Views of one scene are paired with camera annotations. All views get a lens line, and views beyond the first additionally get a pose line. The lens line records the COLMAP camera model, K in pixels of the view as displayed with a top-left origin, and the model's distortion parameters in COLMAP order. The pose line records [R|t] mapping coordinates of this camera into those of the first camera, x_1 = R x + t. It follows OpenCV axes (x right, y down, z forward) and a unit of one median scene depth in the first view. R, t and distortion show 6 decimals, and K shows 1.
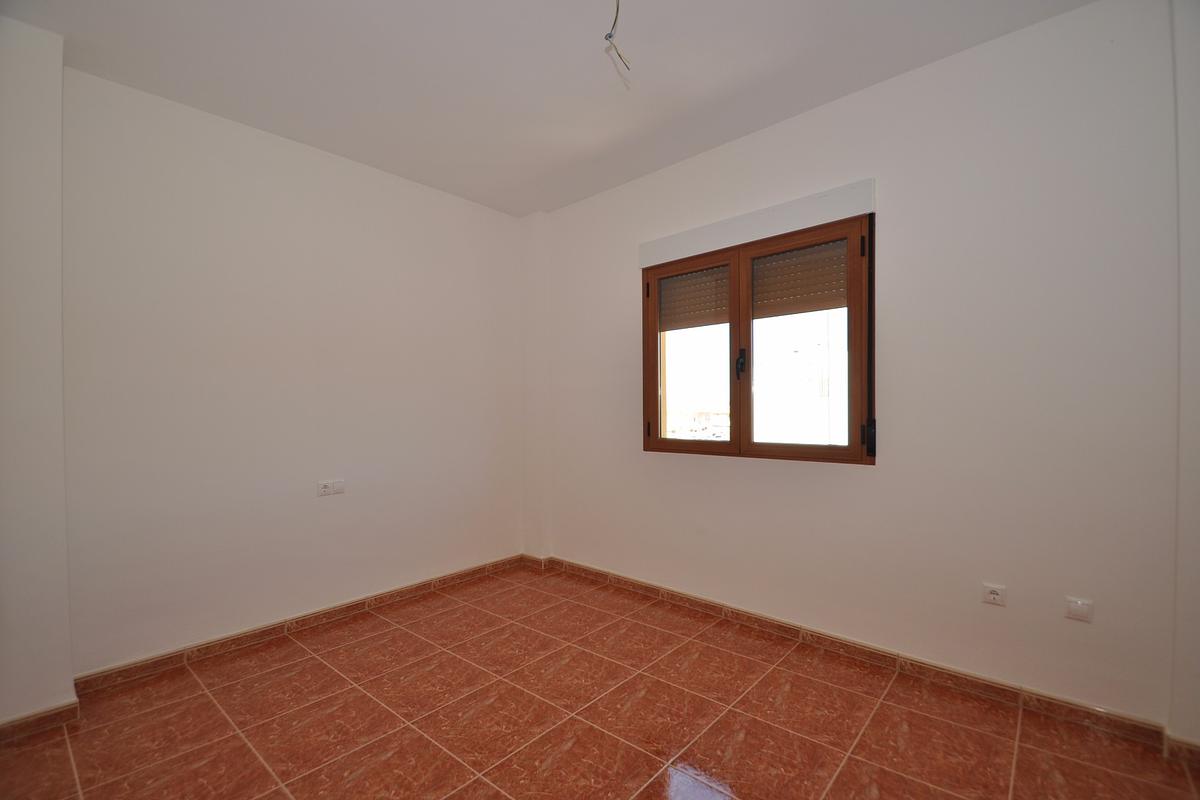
lens RADIAL K [[530.0, 0, 599.2], [0, 530.0, 399.1], [0, 0, 1]] dist [-0.002088, -0.004261]
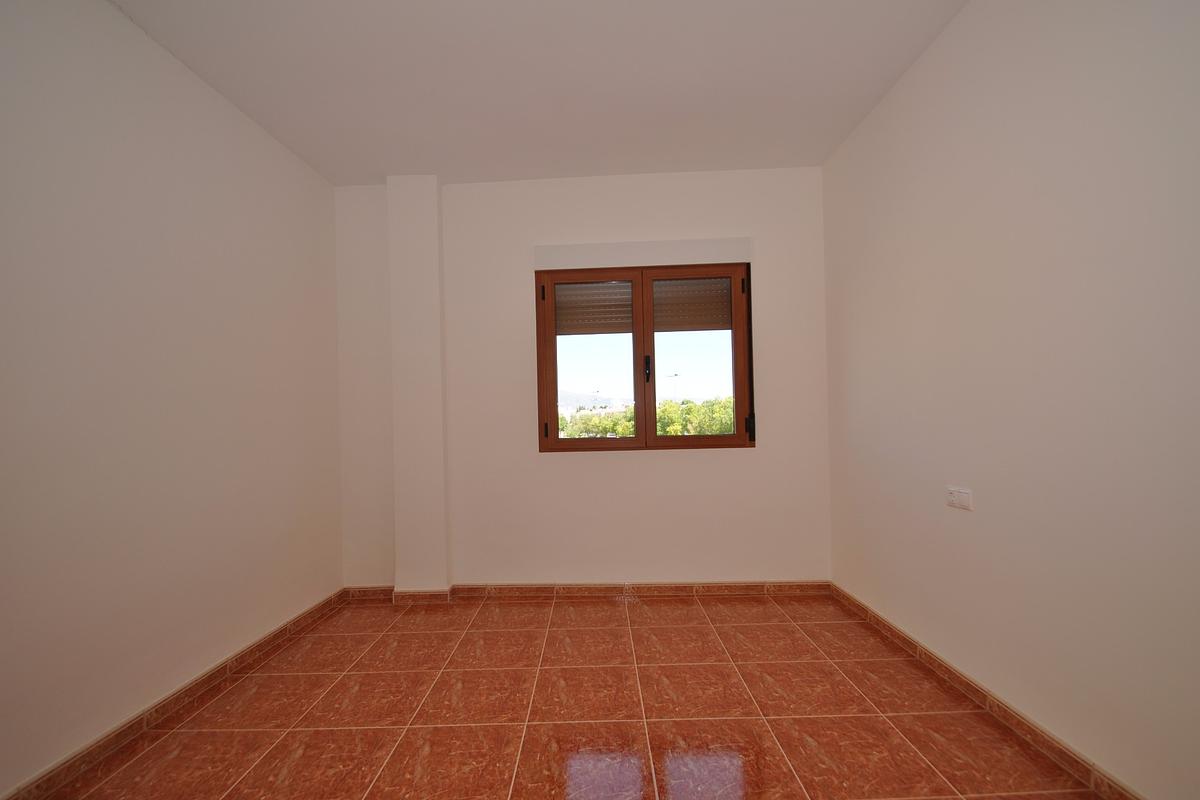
lens RADIAL K [[530.0, 0, 591.8], [0, 530.0, 402.5], [0, 0, 1]] dist [-0.002088, -0.004261]
pose [[0.756922, 0.001281, 0.653504, -0.439490], [0.006435, 0.999935, -0.009414, 0.012232], [-0.653473, 0.011330, 0.756865, 0.152150]]
